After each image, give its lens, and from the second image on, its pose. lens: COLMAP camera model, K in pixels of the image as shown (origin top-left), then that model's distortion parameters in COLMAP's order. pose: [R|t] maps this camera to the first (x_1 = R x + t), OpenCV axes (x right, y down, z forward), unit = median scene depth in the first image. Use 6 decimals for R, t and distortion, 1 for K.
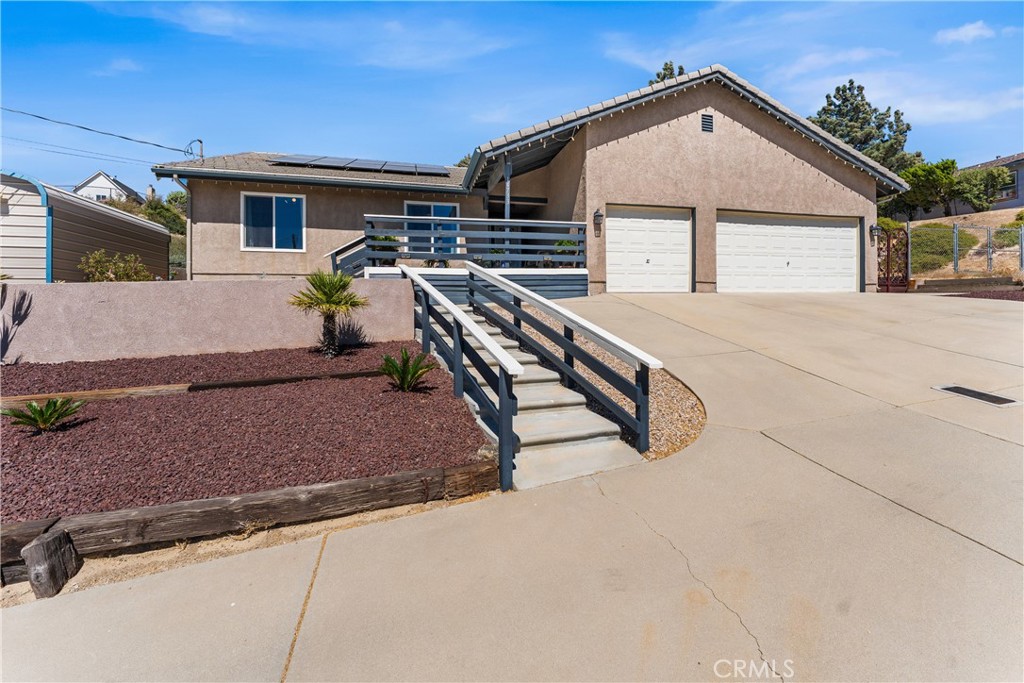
lens RADIAL K [[422.3, 0, 515.5], [0, 422.3, 308.6], [0, 0, 1]] dist [-0.002866, -0.000064]
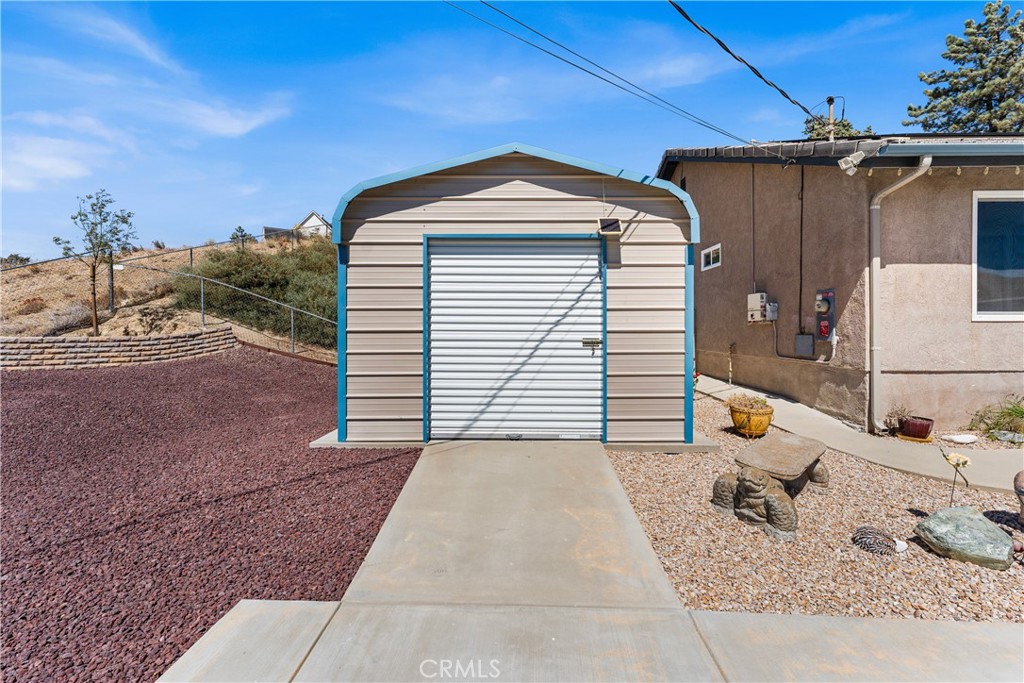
lens RADIAL K [[416.5, 0, 510.4], [0, 416.5, 330.0], [0, 0, 1]] dist [-0.001590, 0.000013]
pose [[0.962911, 0.006381, -0.269743, -1.063468], [-0.004089, 0.999951, 0.009059, -0.135911], [0.269788, -0.007620, 0.962890, 0.450131]]
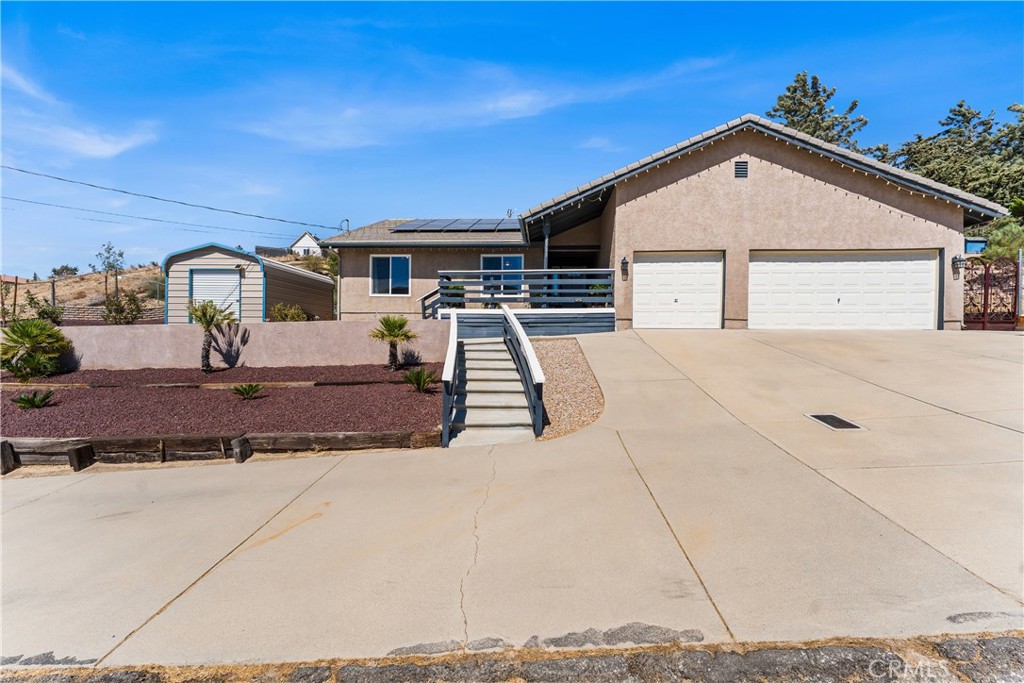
lens RADIAL K [[407.9, 0, 512.0], [0, 407.9, 341.5], [0, 0, 1]] dist [-0.000912, -0.000034]
pose [[0.950457, 0.018860, -0.310285, 0.243460], [-0.016299, 0.999808, 0.010845, -0.008884], [0.310430, -0.005250, 0.950582, -0.162942]]
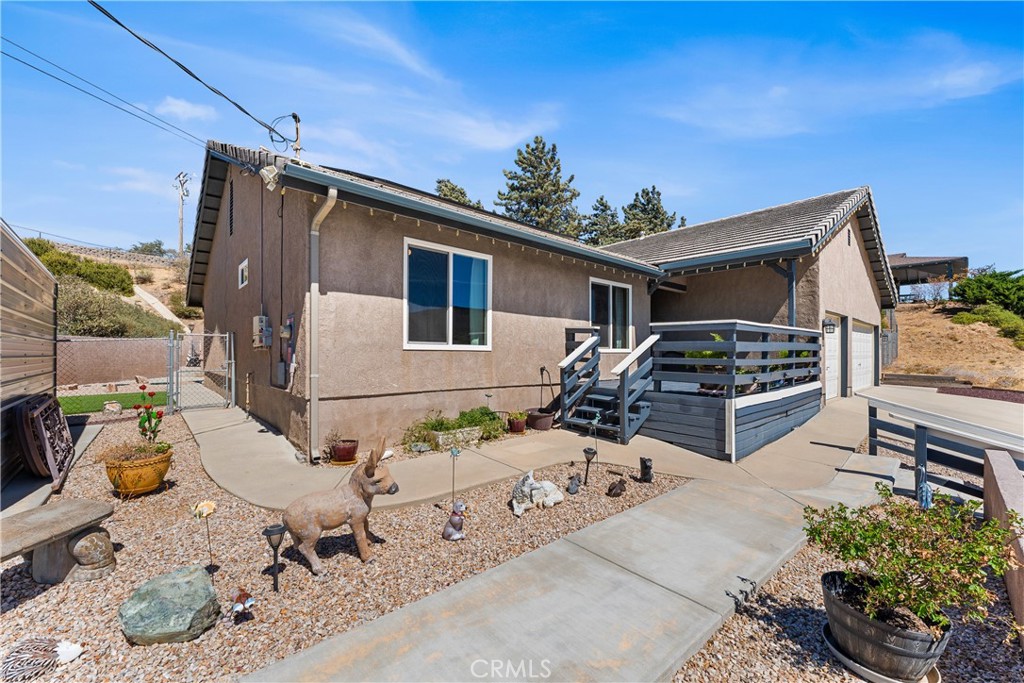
lens RADIAL K [[412.3, 0, 515.2], [0, 412.3, 354.2], [0, 0, 1]] dist [-0.000424, 0.000248]
pose [[0.880942, 0.010913, 0.473098, -0.810422], [-0.011449, 0.999933, -0.001746, -0.138578], [-0.473086, -0.003878, 0.881008, 0.503159]]
